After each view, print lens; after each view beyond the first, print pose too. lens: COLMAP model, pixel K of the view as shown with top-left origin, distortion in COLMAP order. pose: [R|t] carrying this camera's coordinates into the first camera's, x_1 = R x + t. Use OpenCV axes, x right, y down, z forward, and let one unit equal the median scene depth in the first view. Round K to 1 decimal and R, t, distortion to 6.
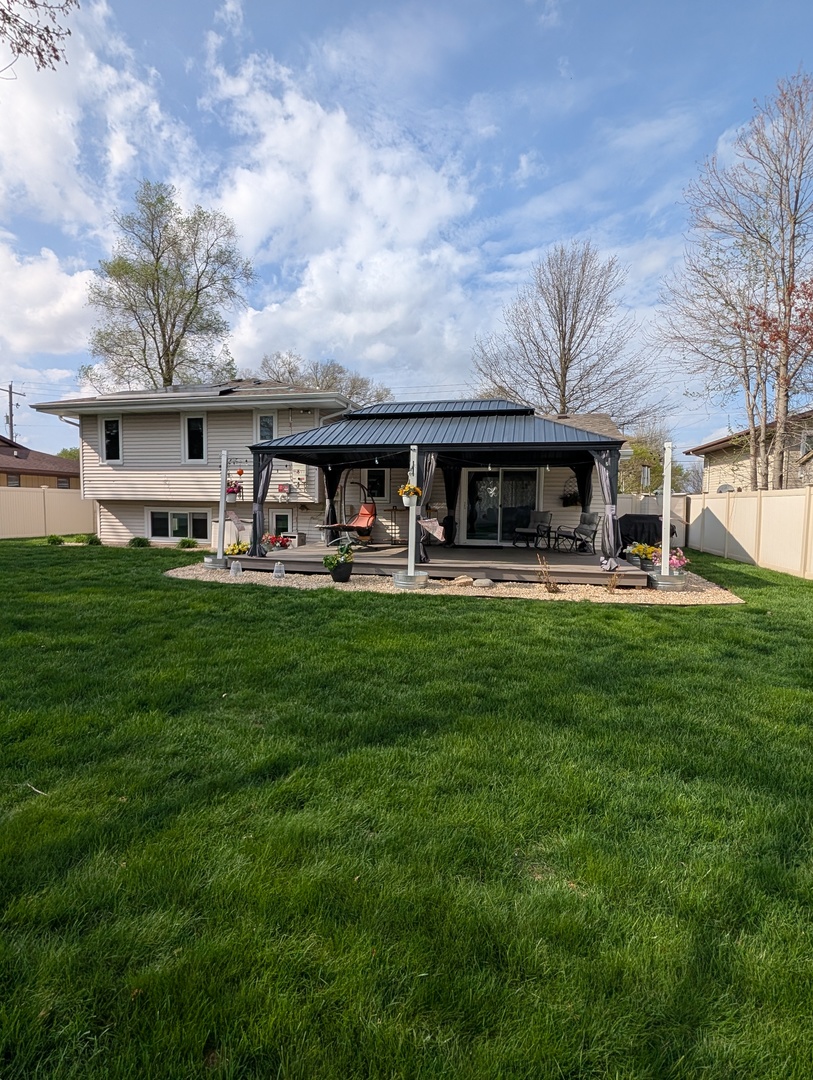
lens RADIAL K [[426.4, 0, 406.5], [0, 426.4, 540.0], [0, 0, 1]] dist [-0.006333, -0.000503]
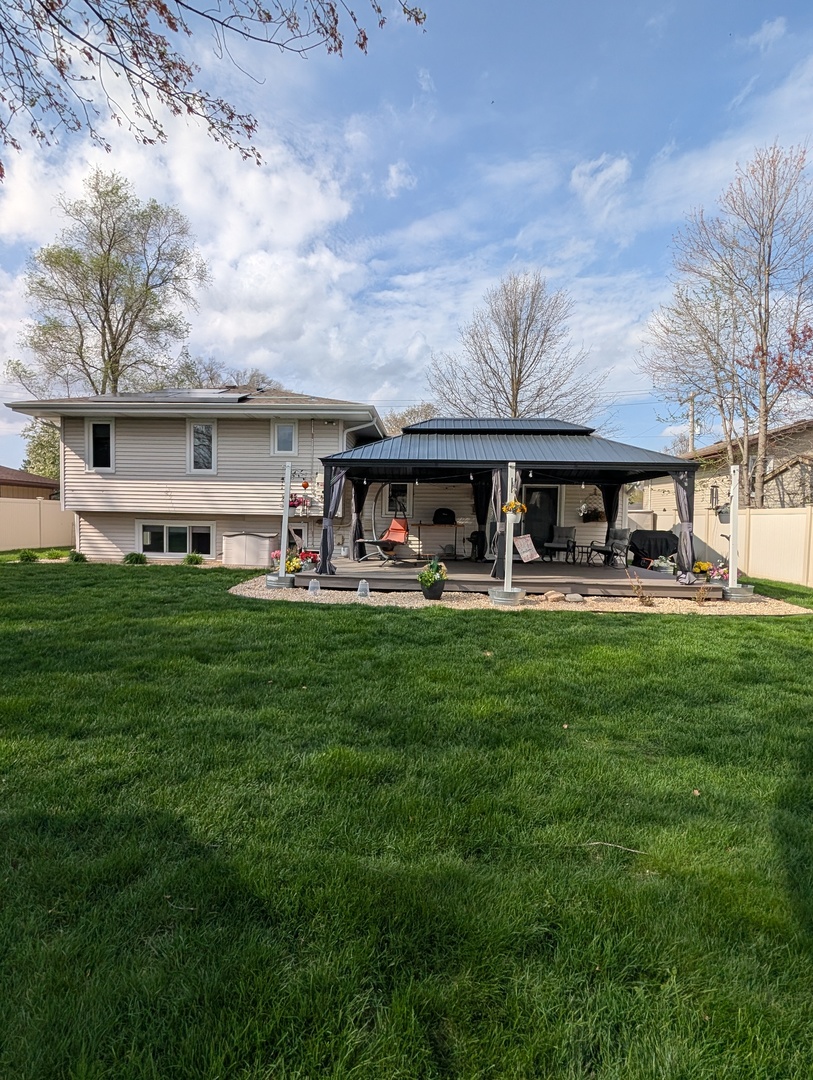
lens RADIAL K [[425.5, 0, 406.5], [0, 425.5, 540.0], [0, 0, 1]] dist [-0.001744, 0.000015]
pose [[0.990326, -0.000075, 0.138758, -0.189889], [0.004249, 0.999547, -0.029787, -0.004949], [-0.138693, 0.030089, 0.989878, 0.022634]]
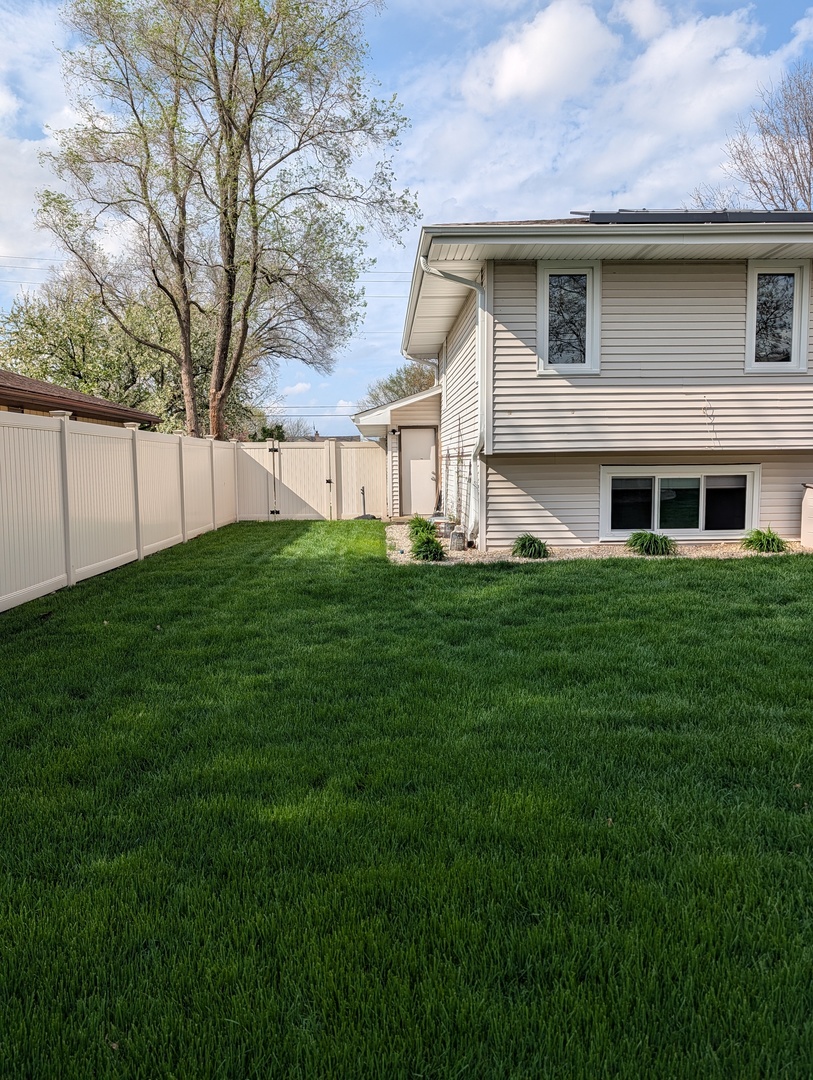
lens RADIAL K [[783.3, 0, 406.5], [0, 783.3, 540.0], [0, 0, 1]] dist [0.005938, -0.001999]
pose [[0.979745, -0.046175, 0.194852, -1.112107], [0.037943, 0.998231, 0.045774, -0.051087], [-0.196621, -0.037454, 0.979764, 0.235303]]
